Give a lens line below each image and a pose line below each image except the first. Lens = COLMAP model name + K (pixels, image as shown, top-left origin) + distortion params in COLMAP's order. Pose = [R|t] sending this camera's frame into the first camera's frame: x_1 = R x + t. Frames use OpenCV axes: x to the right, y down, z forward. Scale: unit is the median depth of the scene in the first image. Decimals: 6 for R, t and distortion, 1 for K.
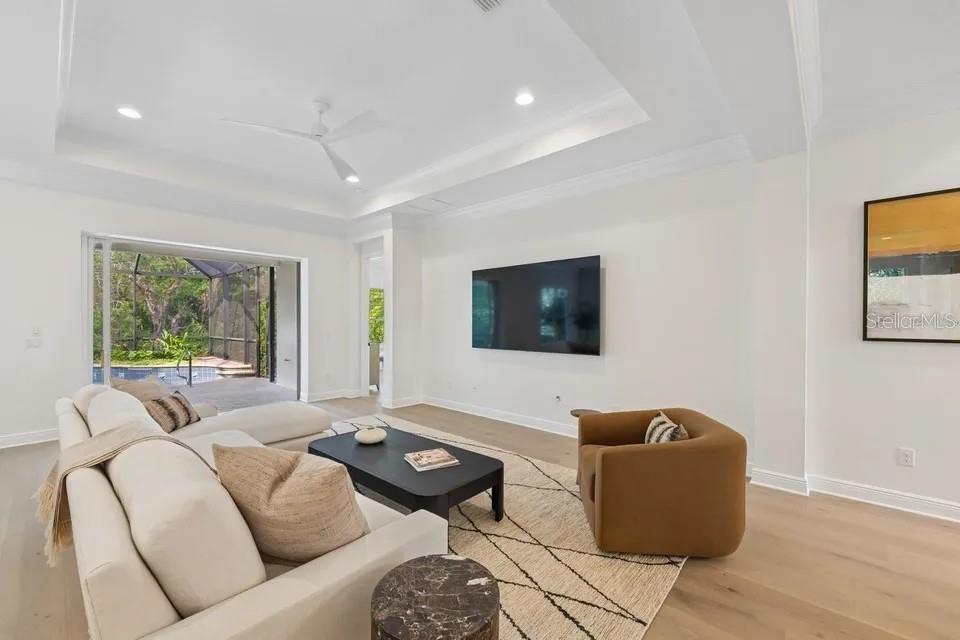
lens RADIAL K [[394.5, 0, 481.0], [0, 394.5, 323.7], [0, 0, 1]] dist [0.001292, 0.000287]
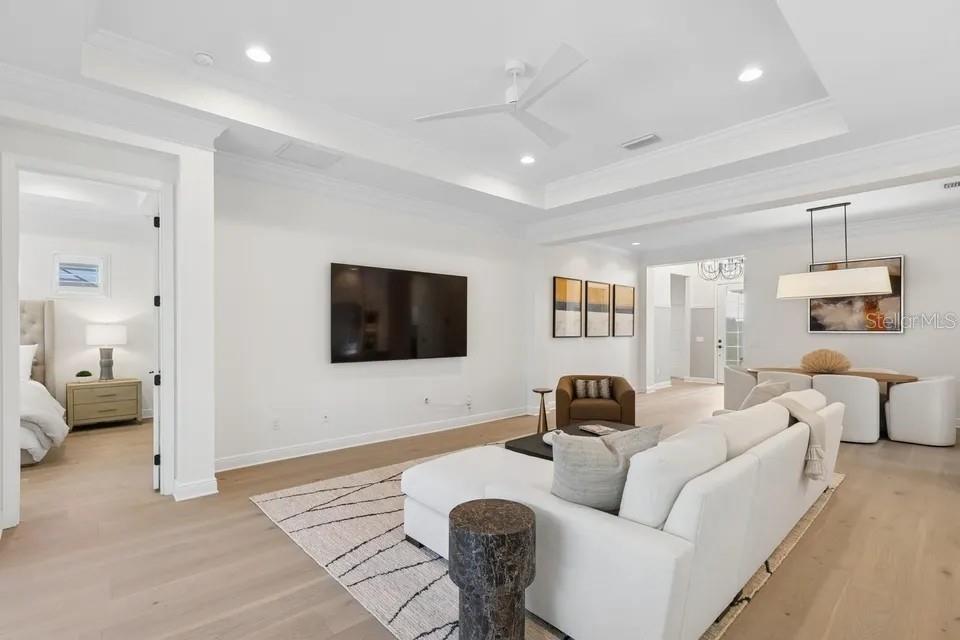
lens RADIAL K [[435.3, 0, 478.5], [0, 435.3, 332.0], [0, 0, 1]] dist [0.000584, 0.000293]
pose [[0.102426, -0.005697, 0.994724, -0.460253], [0.004082, 0.999978, 0.005306, -0.001554], [-0.994732, 0.003517, 0.102447, 0.344836]]
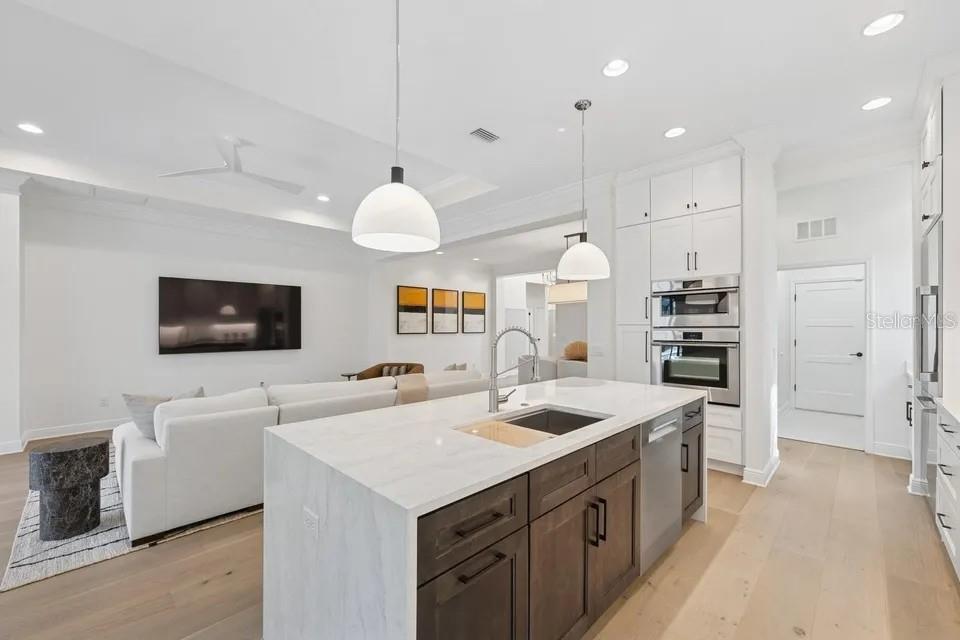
lens RADIAL K [[381.8, 0, 479.5], [0, 381.8, 328.9], [0, 0, 1]] dist [0.002231, 0.000311]
pose [[0.055995, -0.003508, 0.998425, -0.517403], [0.006408, 0.999974, 0.003154, -0.000068], [-0.998410, 0.006221, 0.056016, 0.074776]]
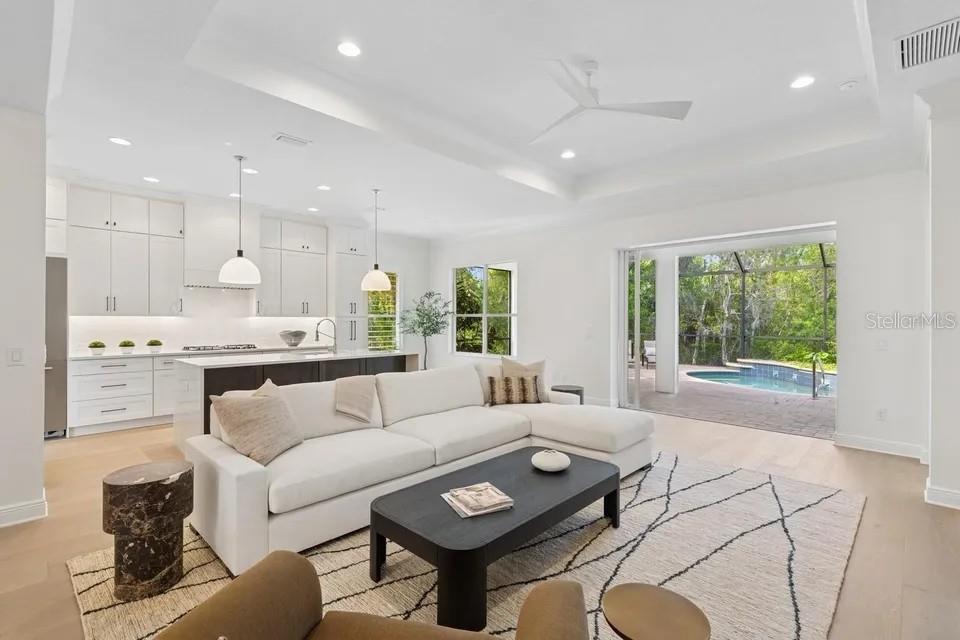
lens RADIAL K [[441.9, 0, 480.0], [0, 441.9, 320.0], [0, 0, 1]] dist [-0.000074, 0.000012]
pose [[-0.041945, -0.002414, -0.999117, 0.195889], [-0.006138, 0.999979, -0.002159, 0.000960], [0.999101, 0.006042, -0.041959, 0.282600]]
